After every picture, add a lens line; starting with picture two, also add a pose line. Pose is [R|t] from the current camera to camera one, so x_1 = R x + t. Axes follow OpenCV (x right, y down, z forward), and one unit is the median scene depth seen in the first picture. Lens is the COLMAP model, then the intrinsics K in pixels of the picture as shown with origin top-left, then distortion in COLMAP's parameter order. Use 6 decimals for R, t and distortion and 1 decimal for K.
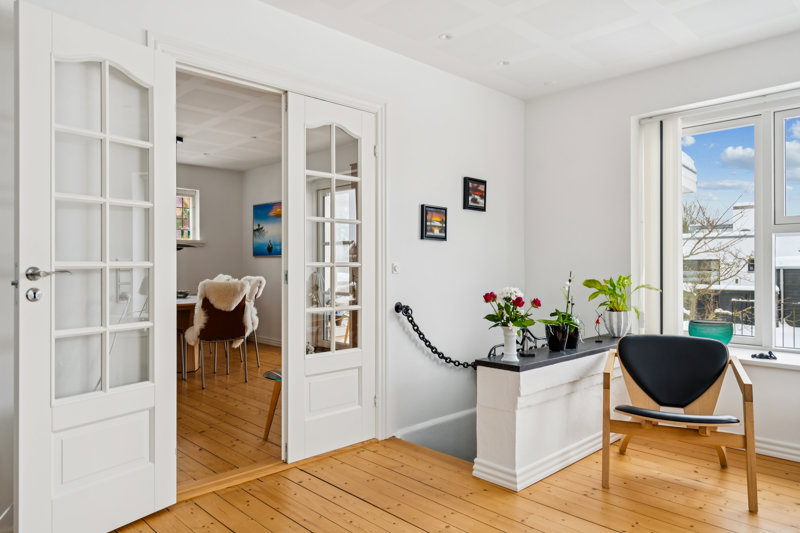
lens RADIAL K [[532.5, 0, 400.0], [0, 532.5, 266.5], [0, 0, 1]] dist [0.001813, 0.000264]
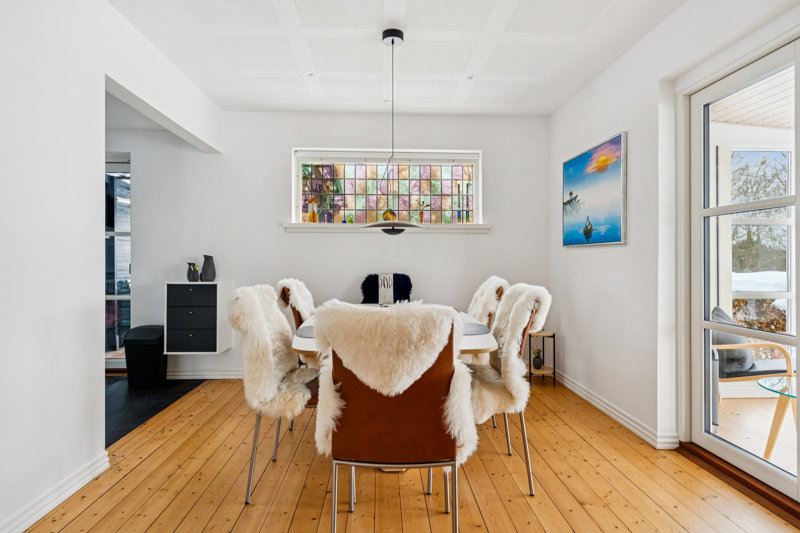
lens RADIAL K [[438.2, 0, 399.5], [0, 438.2, 259.5], [0, 0, 1]] dist [0.005067, 0.000805]
pose [[0.745555, 0.000412, -0.666444, -0.084860], [-0.001898, 0.999997, -0.001505, -0.002784], [0.666441, 0.002386, 0.745554, 0.529557]]
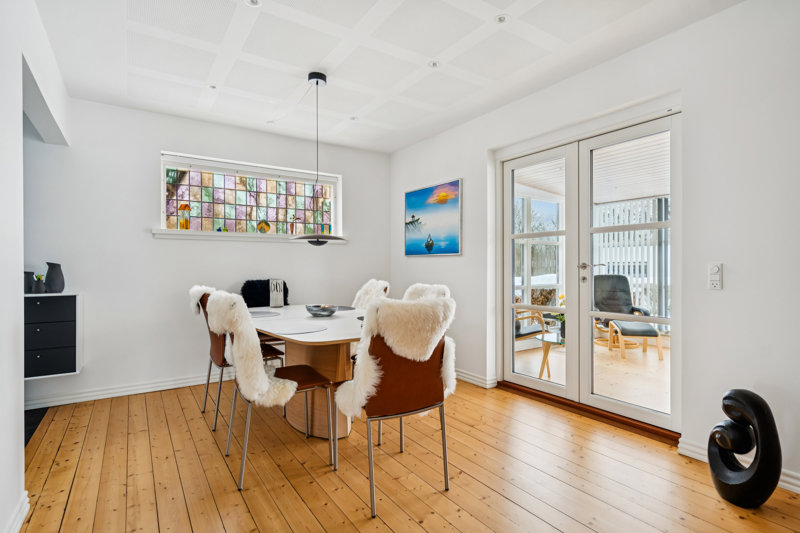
lens RADIAL K [[404.8, 0, 400.0], [0, 404.8, 266.5], [0, 0, 1]] dist [0.000306, 0.000593]
pose [[0.983434, -0.002832, -0.181247, -0.182238], [0.003153, 0.999994, 0.001483, -0.003734], [0.181241, -0.002030, 0.983437, 0.416614]]
